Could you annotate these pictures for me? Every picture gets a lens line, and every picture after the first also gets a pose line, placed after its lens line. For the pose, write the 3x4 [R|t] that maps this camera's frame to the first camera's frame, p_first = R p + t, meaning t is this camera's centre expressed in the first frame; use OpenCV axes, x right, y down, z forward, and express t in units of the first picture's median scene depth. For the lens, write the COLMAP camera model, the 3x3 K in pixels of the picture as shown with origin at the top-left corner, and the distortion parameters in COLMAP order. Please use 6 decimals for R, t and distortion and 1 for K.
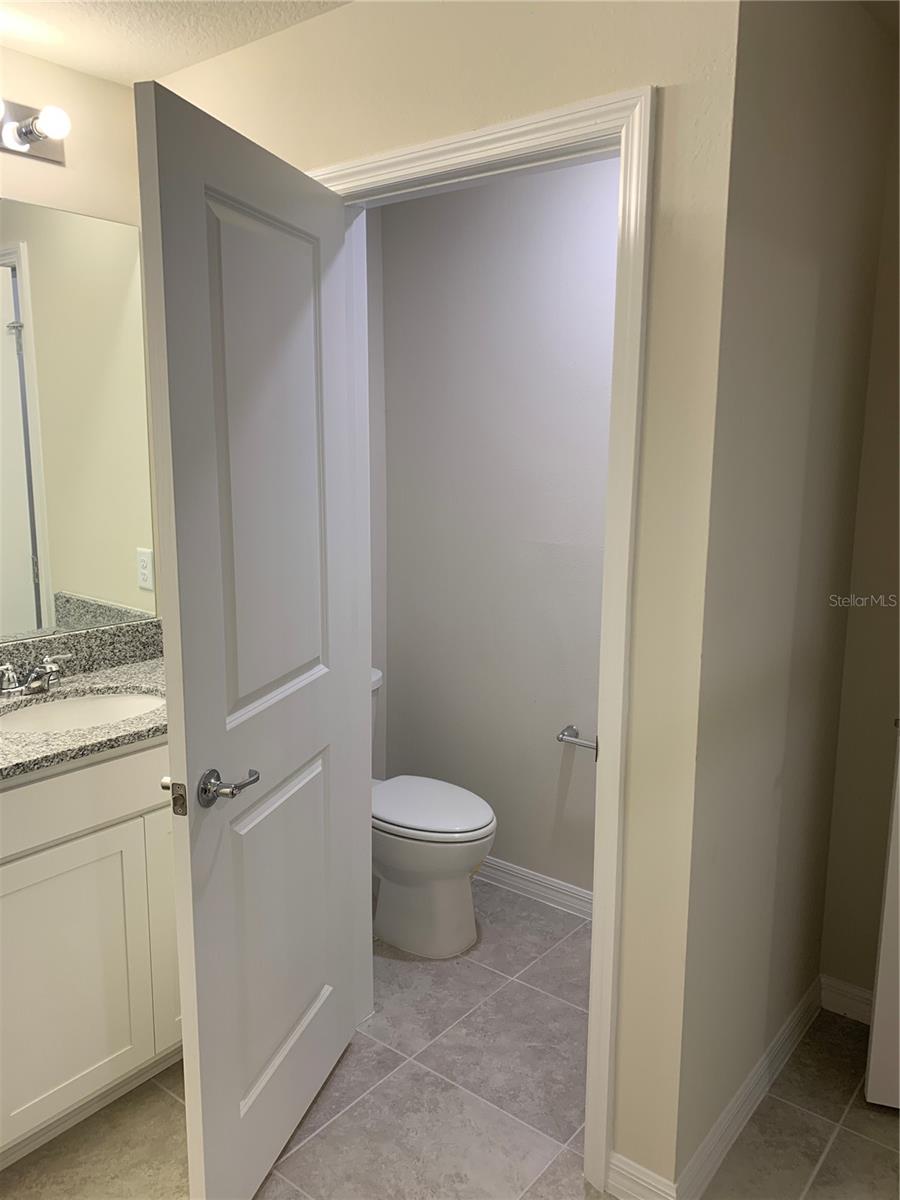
lens RADIAL K [[912.9, 0, 448.7], [0, 912.9, 599.5], [0, 0, 1]] dist [0.047546, -0.000468]
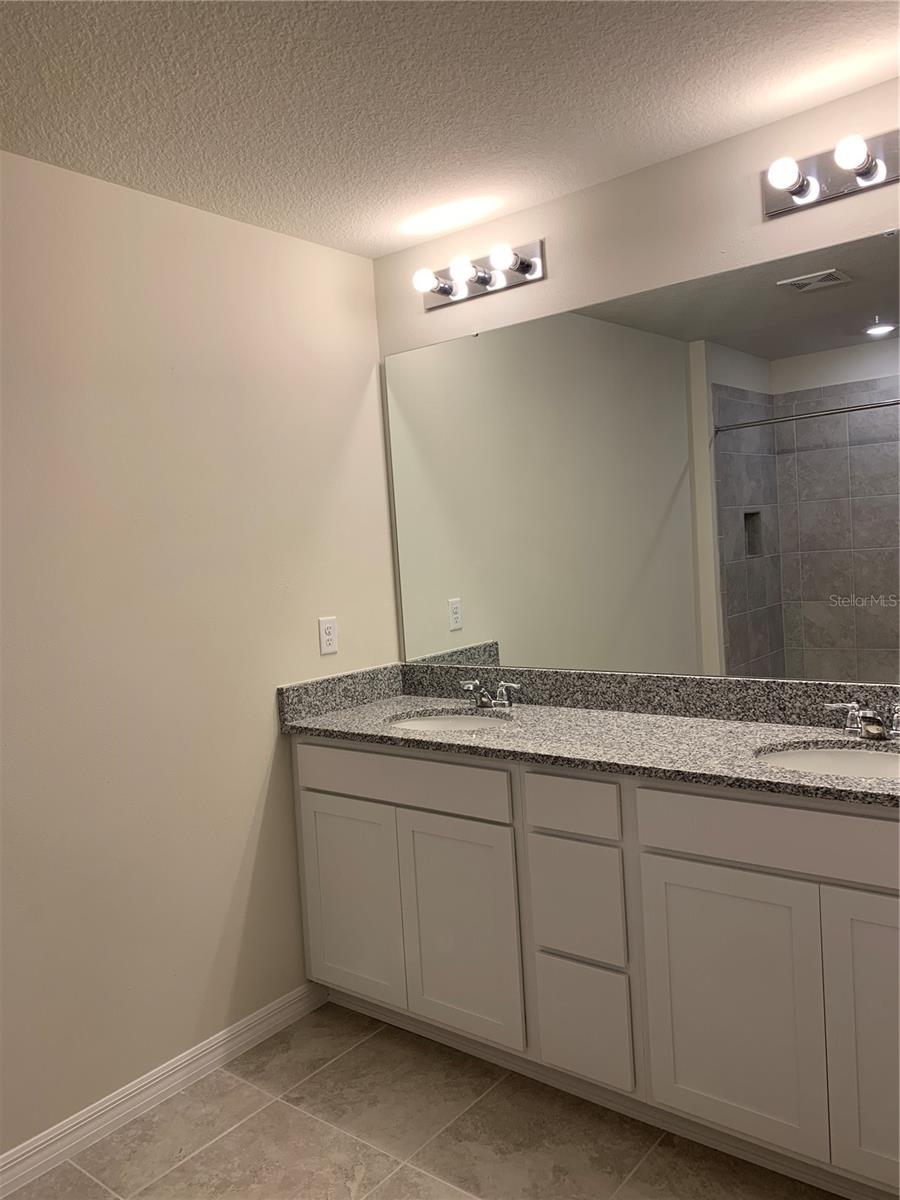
lens RADIAL K [[912.9, 0, 447.4], [0, 912.9, 601.1], [0, 0, 1]] dist [0.047546, -0.000468]
pose [[0.005915, 0.058073, -0.998295, 0.506065], [-0.105777, 0.992748, 0.057124, -0.049118], [0.994372, 0.105259, 0.012015, 0.542094]]
